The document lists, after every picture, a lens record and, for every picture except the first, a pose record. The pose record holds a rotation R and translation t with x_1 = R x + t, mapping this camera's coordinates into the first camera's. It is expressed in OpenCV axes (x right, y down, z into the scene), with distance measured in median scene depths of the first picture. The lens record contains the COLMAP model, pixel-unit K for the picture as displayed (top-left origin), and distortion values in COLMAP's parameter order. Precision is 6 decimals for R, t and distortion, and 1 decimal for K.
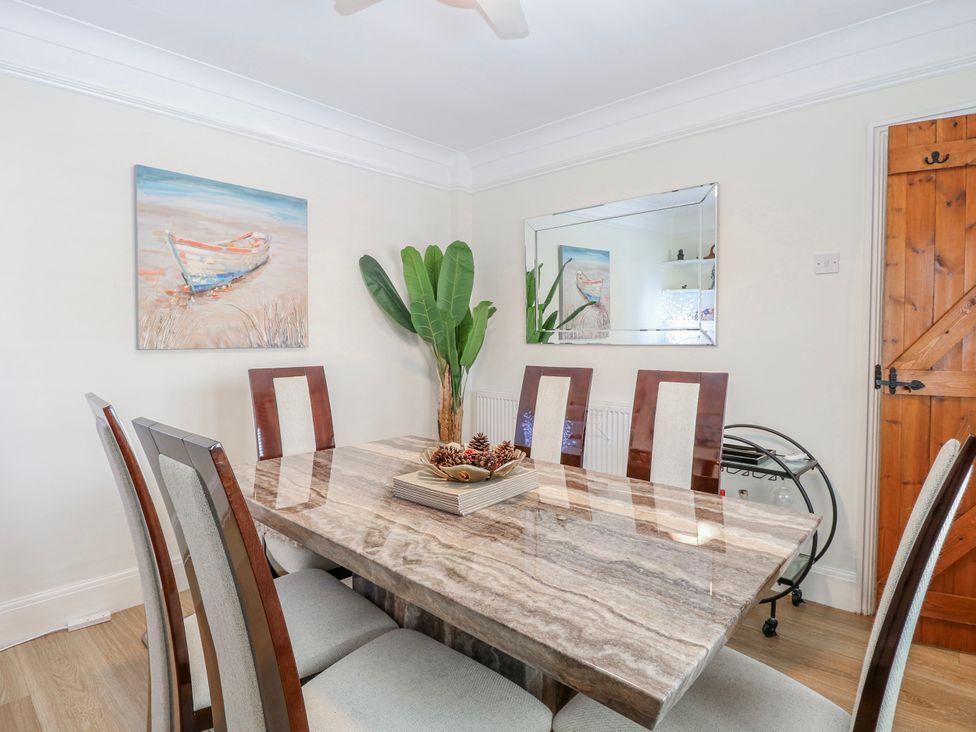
lens RADIAL K [[512.9, 0, 495.4], [0, 512.9, 371.3], [0, 0, 1]] dist [0.000906, -0.010451]
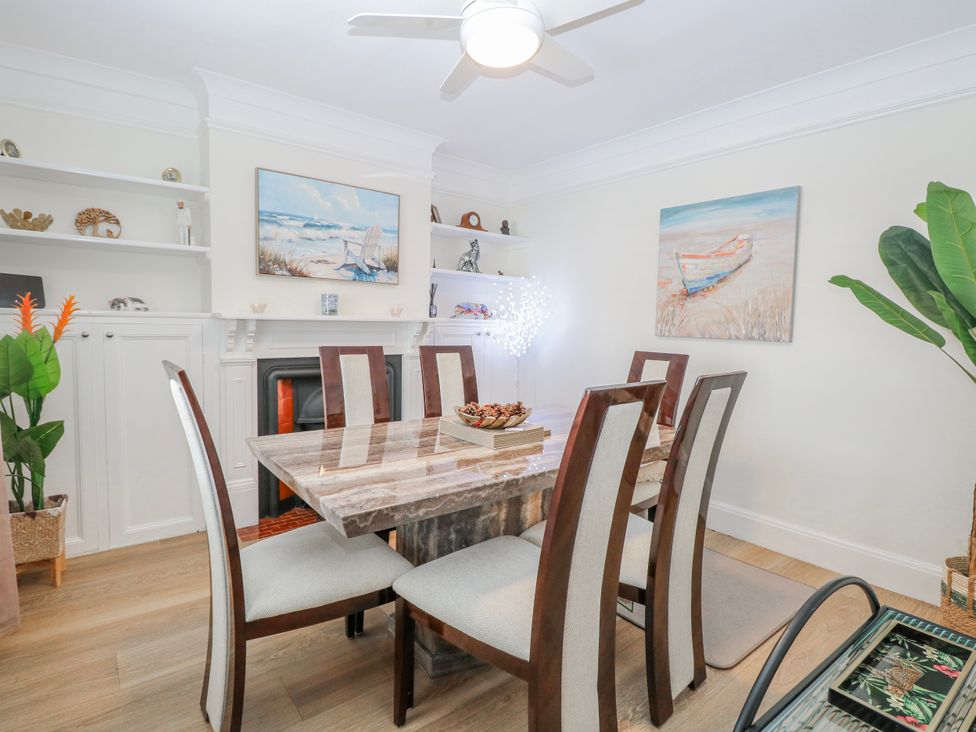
lens RADIAL K [[512.9, 0, 492.1], [0, 512.9, 363.9], [0, 0, 1]] dist [0.000906, -0.010451]
pose [[-0.166642, 0.082920, -0.982525, 0.756287], [-0.089670, 0.991054, 0.098849, -0.059557], [0.981932, 0.104575, -0.157716, 0.706317]]
